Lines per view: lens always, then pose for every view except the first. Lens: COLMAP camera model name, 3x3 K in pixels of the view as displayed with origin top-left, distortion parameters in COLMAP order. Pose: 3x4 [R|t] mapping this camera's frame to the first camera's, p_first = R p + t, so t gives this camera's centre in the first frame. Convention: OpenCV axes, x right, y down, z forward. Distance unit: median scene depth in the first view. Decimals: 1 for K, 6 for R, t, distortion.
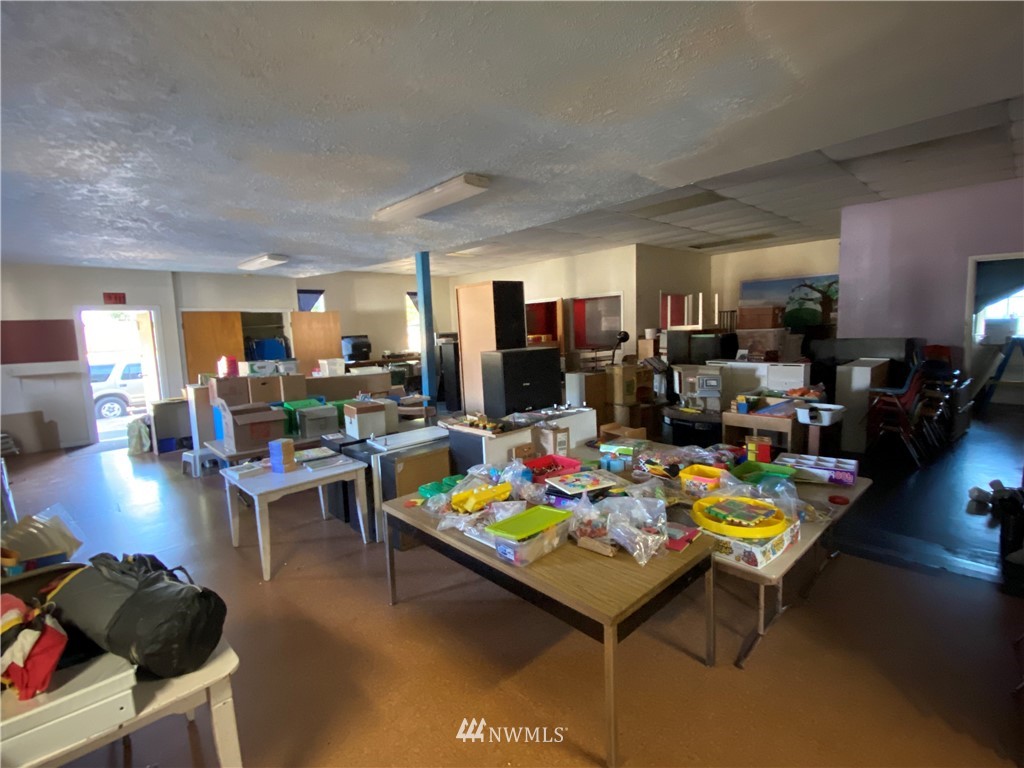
lens RADIAL K [[488.6, 0, 511.2], [0, 488.6, 380.8], [0, 0, 1]] dist [0.002249, -0.003058]
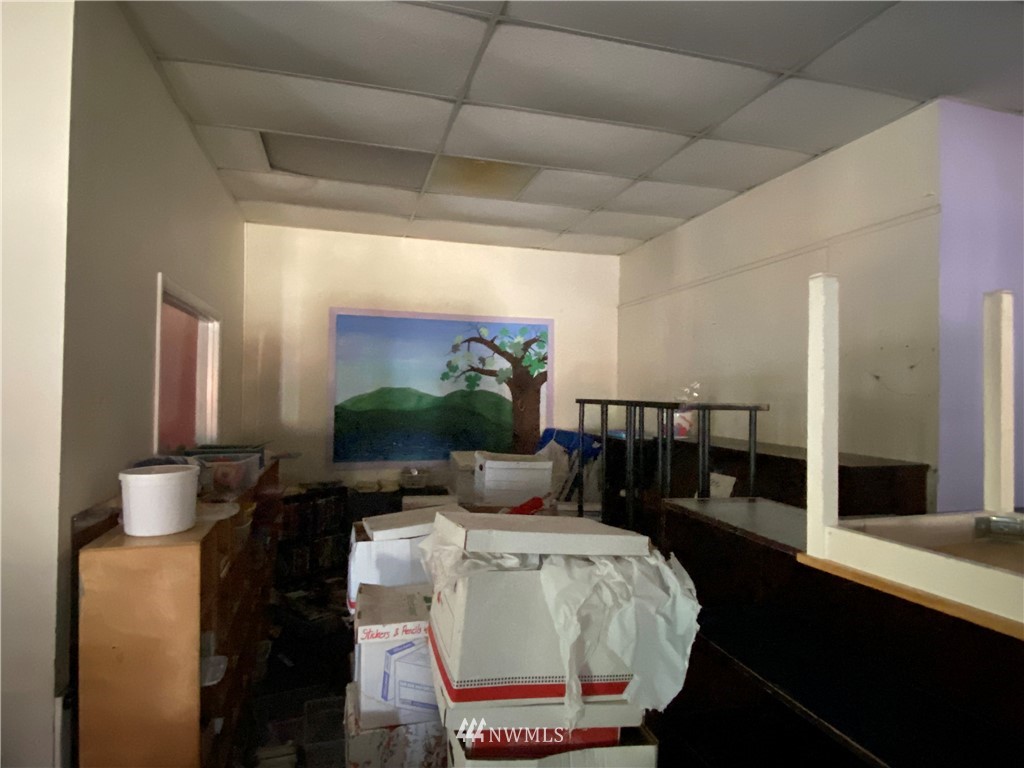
lens RADIAL K [[594.9, 0, 513.3], [0, 594.9, 382.3], [0, 0, 1]] dist [0.008583, -0.000649]
pose [[0.452085, 0.060245, 0.889938, 0.144556], [0.068639, 0.992408, -0.102050, -0.100962], [-0.889330, 0.107219, 0.444518, 0.743362]]
